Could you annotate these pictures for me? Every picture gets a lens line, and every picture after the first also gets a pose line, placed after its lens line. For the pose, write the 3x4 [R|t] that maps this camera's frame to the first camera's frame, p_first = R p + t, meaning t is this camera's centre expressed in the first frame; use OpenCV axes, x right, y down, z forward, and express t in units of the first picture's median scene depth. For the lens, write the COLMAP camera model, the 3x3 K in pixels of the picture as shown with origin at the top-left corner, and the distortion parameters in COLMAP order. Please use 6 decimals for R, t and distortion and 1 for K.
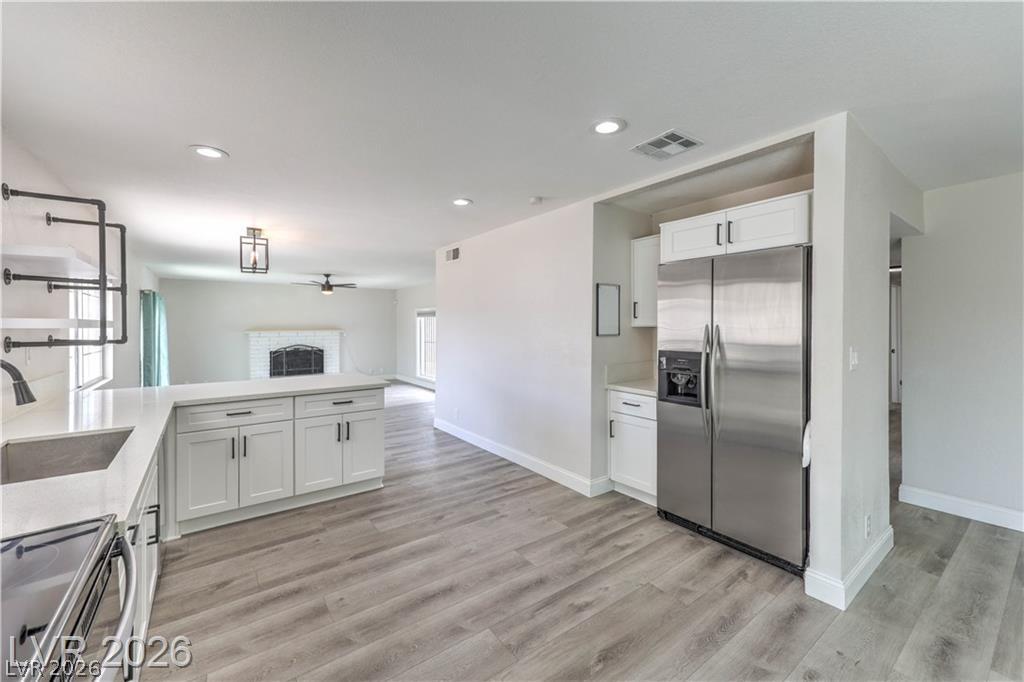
lens RADIAL K [[412.5, 0, 510.2], [0, 412.5, 324.1], [0, 0, 1]] dist [0.002548, 0.000251]
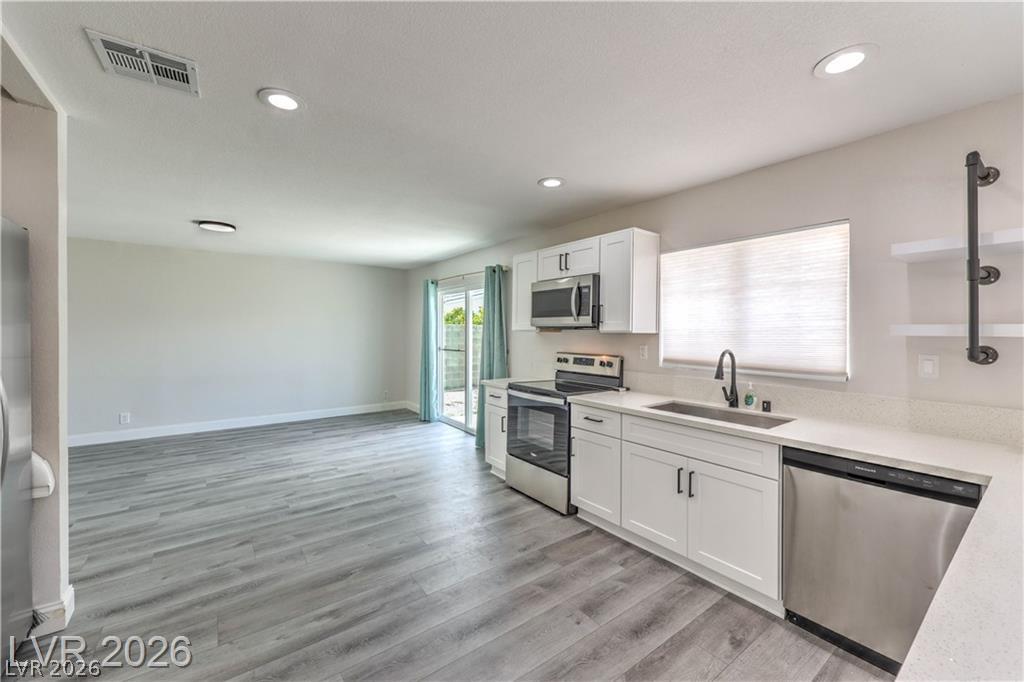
lens RADIAL K [[408.4, 0, 511.2], [0, 408.4, 335.1], [0, 0, 1]] dist [-0.000436, -0.000038]
pose [[-0.999987, -0.004256, -0.002857, -0.159040], [-0.004270, 0.999978, 0.005028, 0.005533], [0.002835, 0.005040, -0.999983, 1.213809]]
